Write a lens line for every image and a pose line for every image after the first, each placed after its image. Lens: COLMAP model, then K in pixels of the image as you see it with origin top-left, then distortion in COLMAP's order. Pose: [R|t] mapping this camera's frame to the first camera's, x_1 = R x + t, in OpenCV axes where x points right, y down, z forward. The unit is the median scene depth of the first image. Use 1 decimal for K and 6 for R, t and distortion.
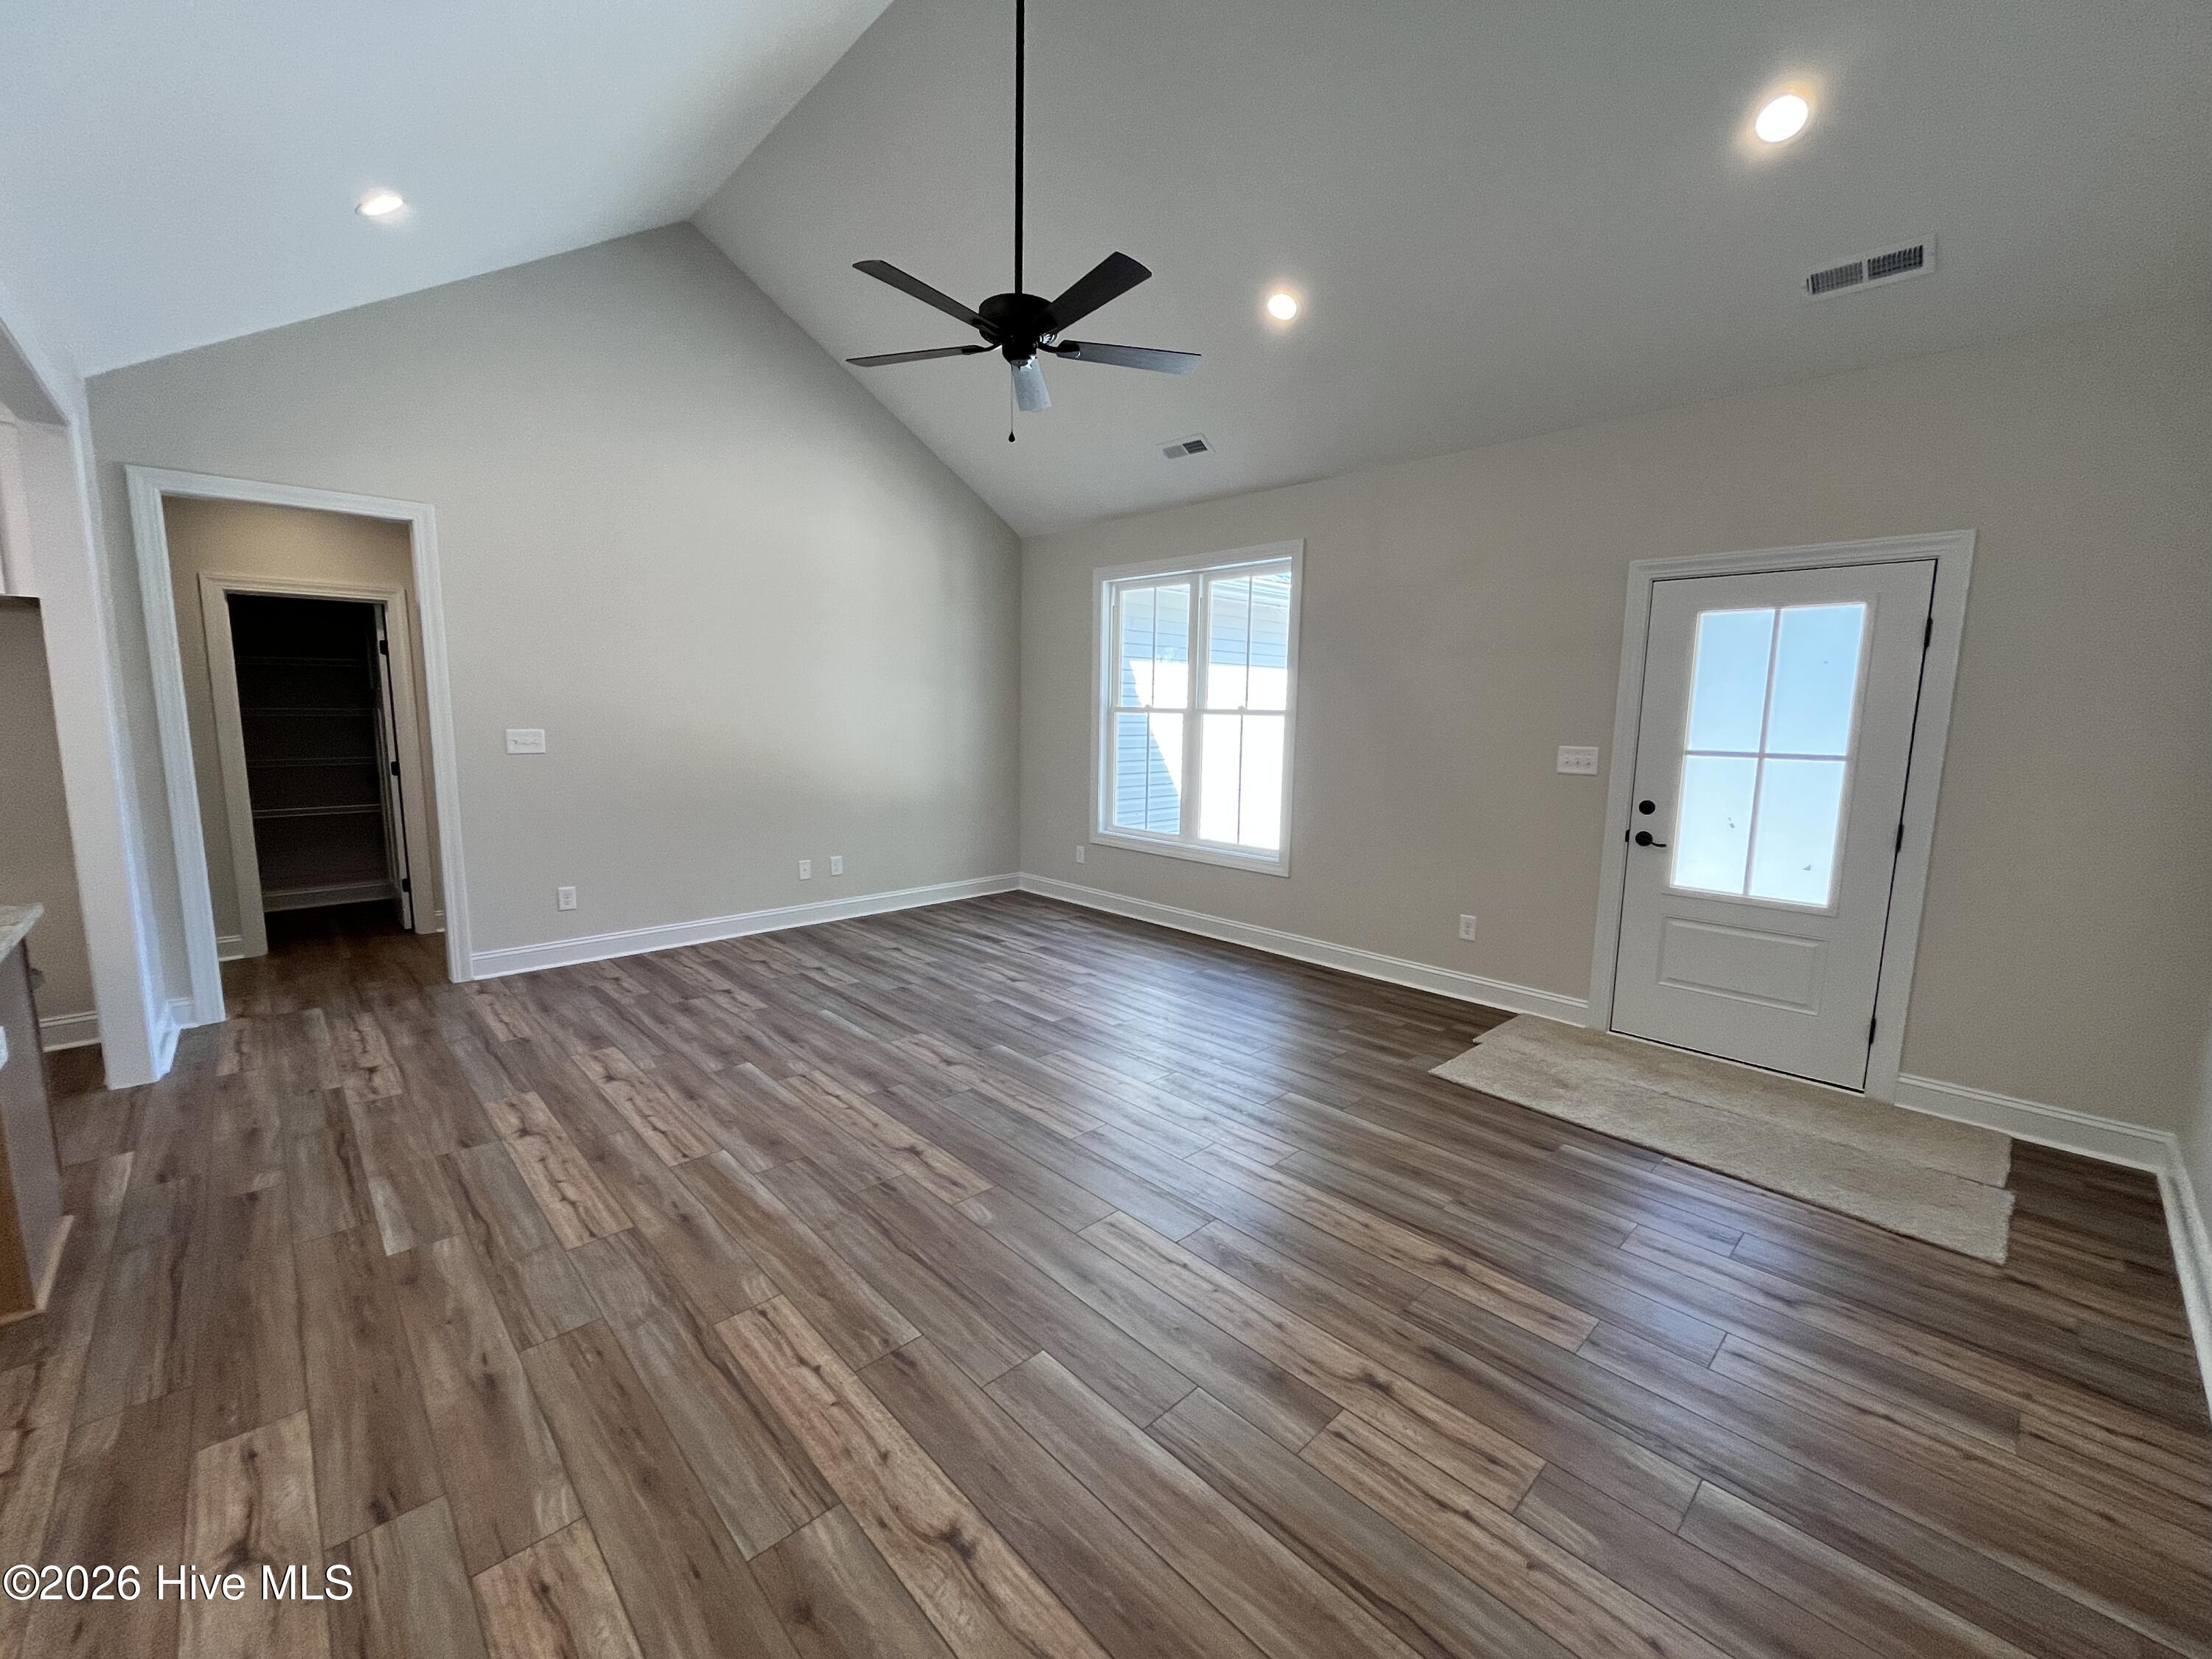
lens RADIAL K [[888.3, 0, 1107.8], [0, 888.3, 840.8], [0, 0, 1]] dist [-0.000279, -0.000536]
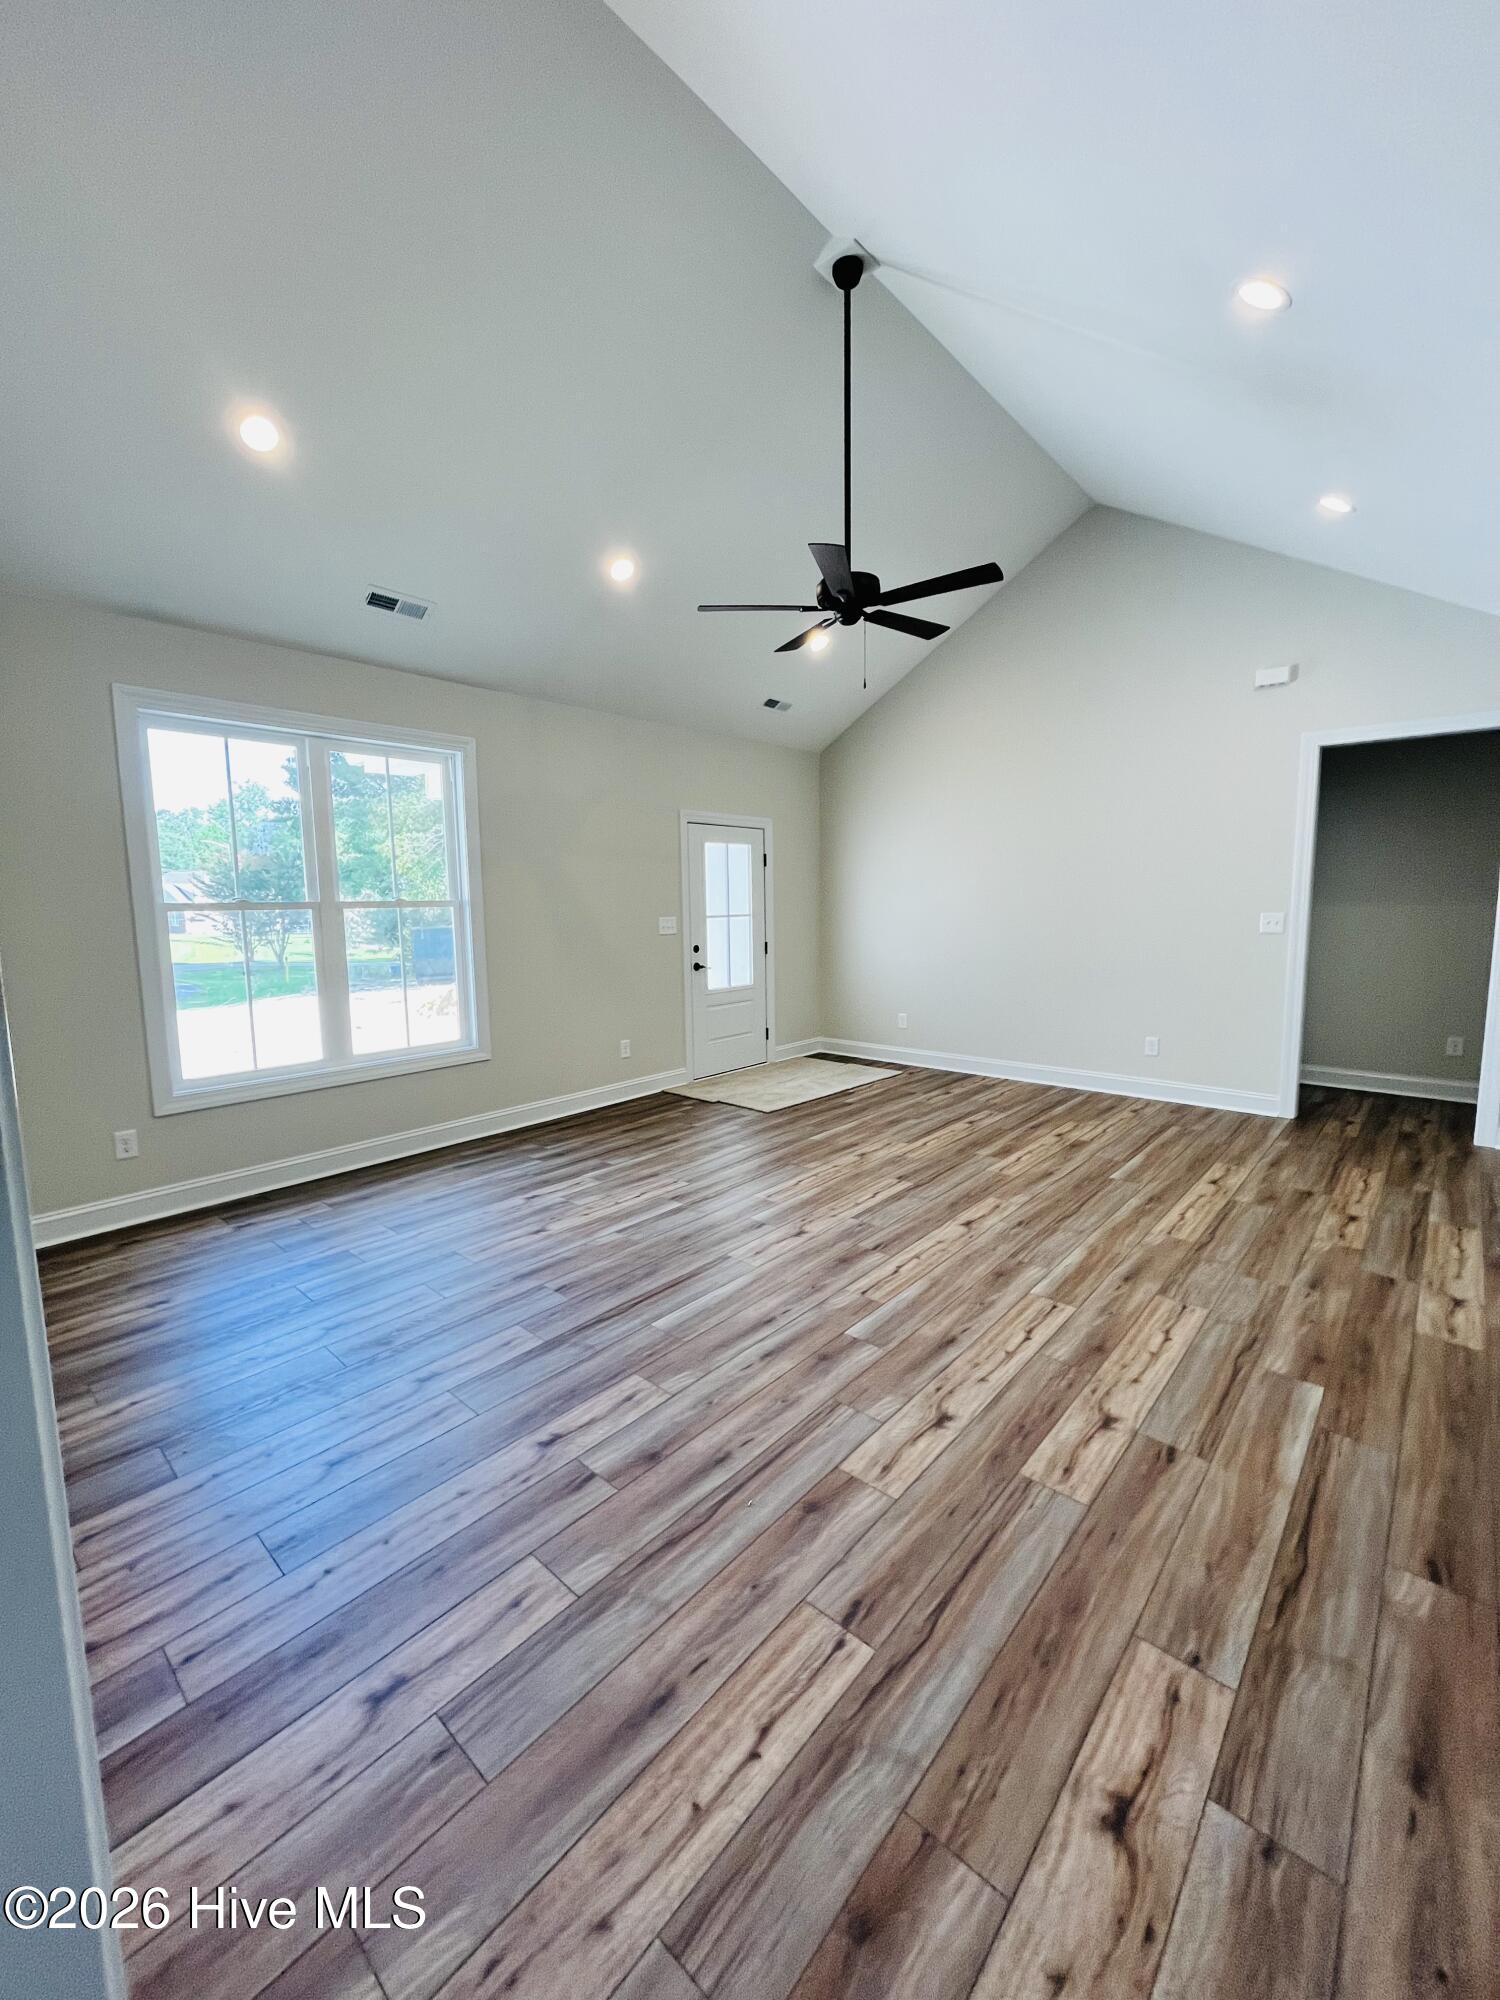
lens RADIAL K [[803.1, 0, 740.7], [0, 803.1, 999.1], [0, 0, 1]] dist [-0.000279, -0.000536]
pose [[-0.072199, -0.132311, 0.988575, -1.280288], [0.164862, 0.975945, 0.142661, -0.196107], [-0.983671, 0.173278, -0.048649, 1.279439]]
